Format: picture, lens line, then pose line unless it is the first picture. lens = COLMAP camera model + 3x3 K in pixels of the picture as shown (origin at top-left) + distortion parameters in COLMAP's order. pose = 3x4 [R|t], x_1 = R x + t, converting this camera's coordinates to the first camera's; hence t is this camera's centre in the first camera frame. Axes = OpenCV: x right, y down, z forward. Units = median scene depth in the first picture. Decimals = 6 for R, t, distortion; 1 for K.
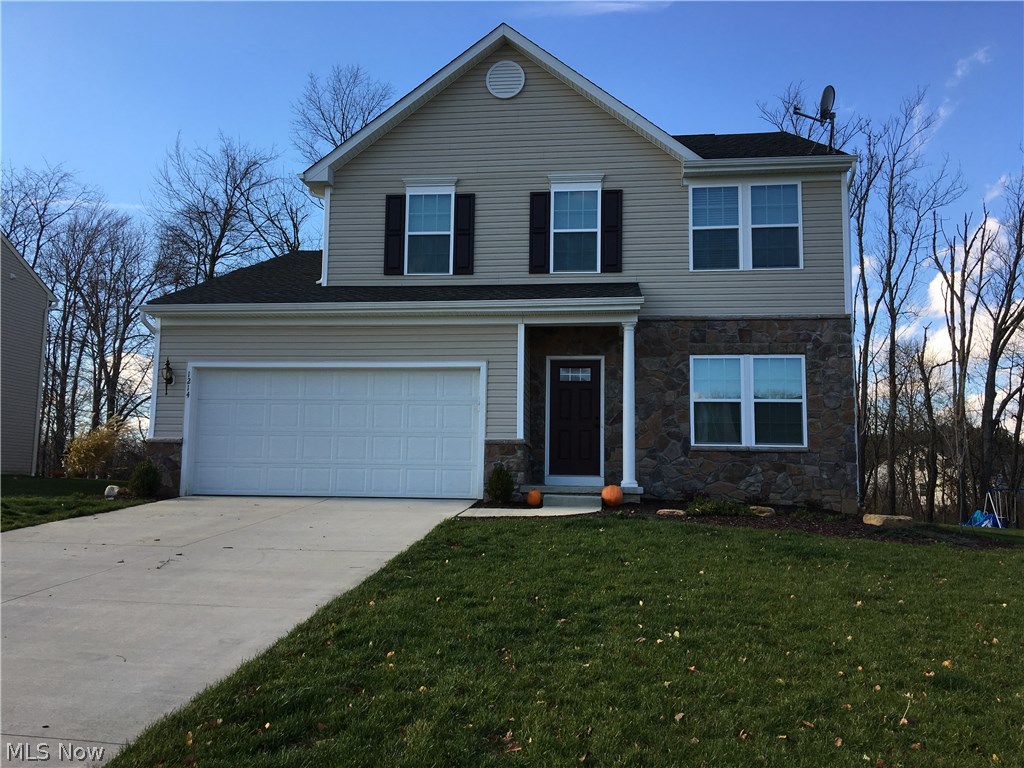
lens RADIAL K [[863.4, 0, 514.0], [0, 863.4, 388.8], [0, 0, 1]] dist [0.046491, -0.070566]
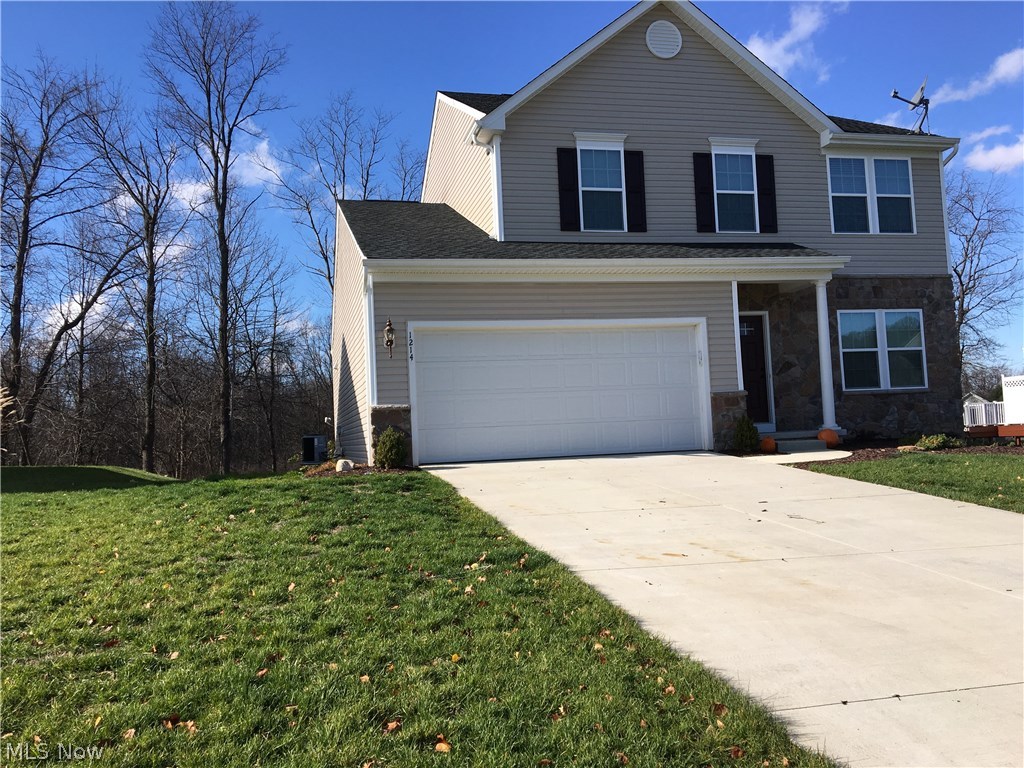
lens RADIAL K [[863.4, 0, 509.0], [0, 863.4, 384.8], [0, 0, 1]] dist [0.046491, -0.070566]
pose [[0.932922, -0.037939, 0.358074, -0.585907], [0.021764, 0.998557, 0.049094, -0.006645], [-0.359420, -0.038008, 0.932402, 0.105307]]
